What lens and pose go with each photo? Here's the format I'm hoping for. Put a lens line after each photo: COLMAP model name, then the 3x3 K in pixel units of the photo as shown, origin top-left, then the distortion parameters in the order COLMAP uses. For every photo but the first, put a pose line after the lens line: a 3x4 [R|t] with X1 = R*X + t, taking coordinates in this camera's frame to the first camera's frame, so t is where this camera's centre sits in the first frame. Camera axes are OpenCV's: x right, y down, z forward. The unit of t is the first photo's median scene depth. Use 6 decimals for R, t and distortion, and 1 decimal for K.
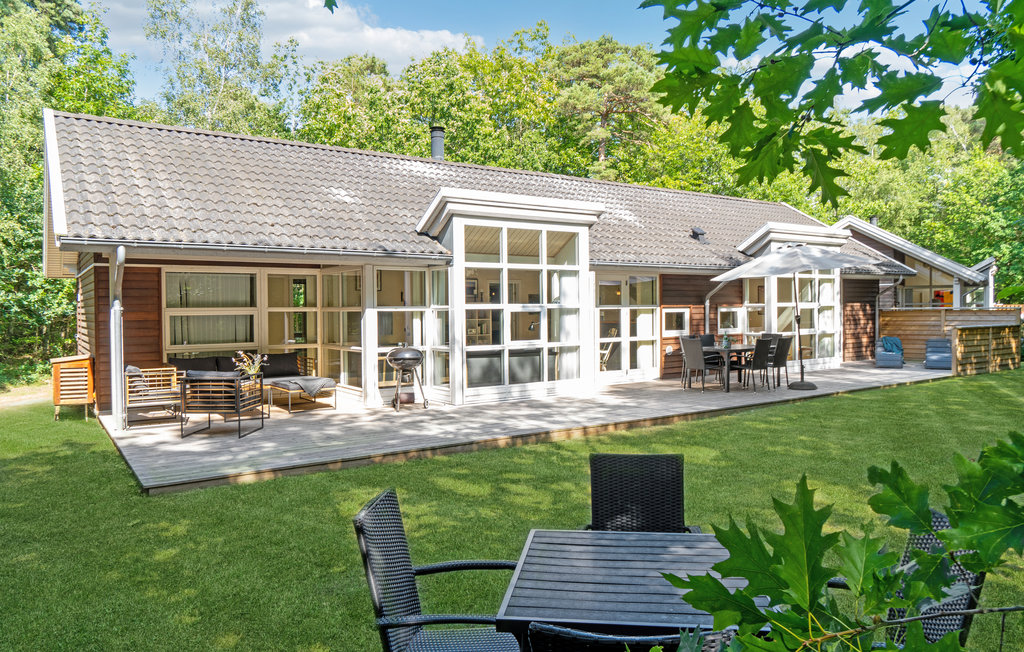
lens RADIAL K [[716.7, 0, 512.1], [0, 716.7, 324.1], [0, 0, 1]] dist [-0.009372, 0.000667]
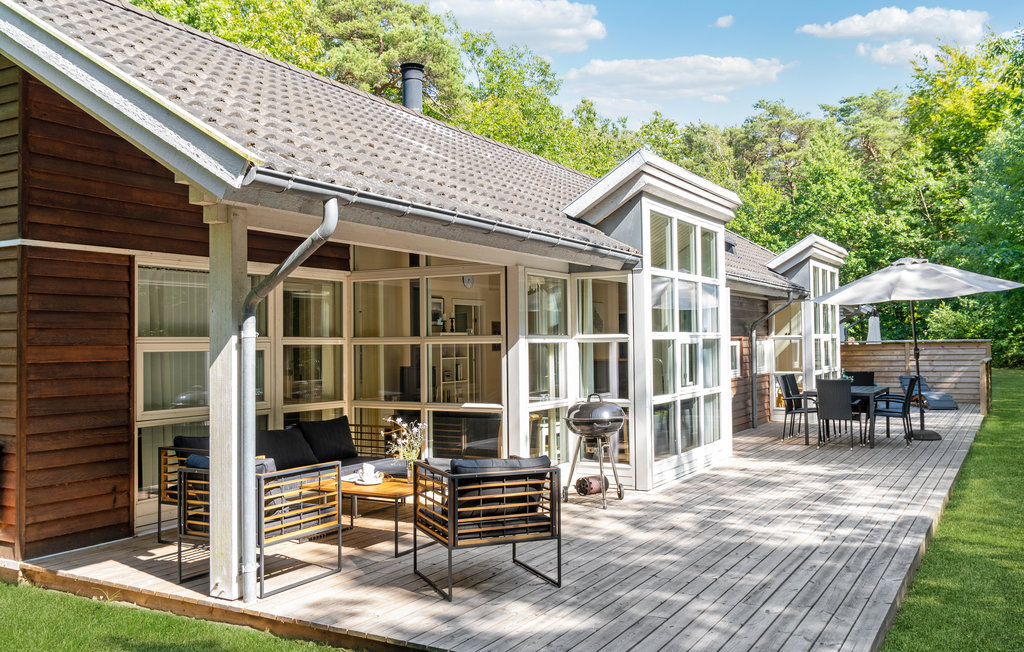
lens RADIAL K [[900.2, 0, 511.6], [0, 900.2, 327.5], [0, 0, 1]] dist [-0.013643, -0.002382]
pose [[0.900649, 0.006055, 0.434504, -0.502789], [0.012875, 0.999092, -0.040611, -0.000429], [-0.434356, 0.042171, 0.899754, 0.308792]]
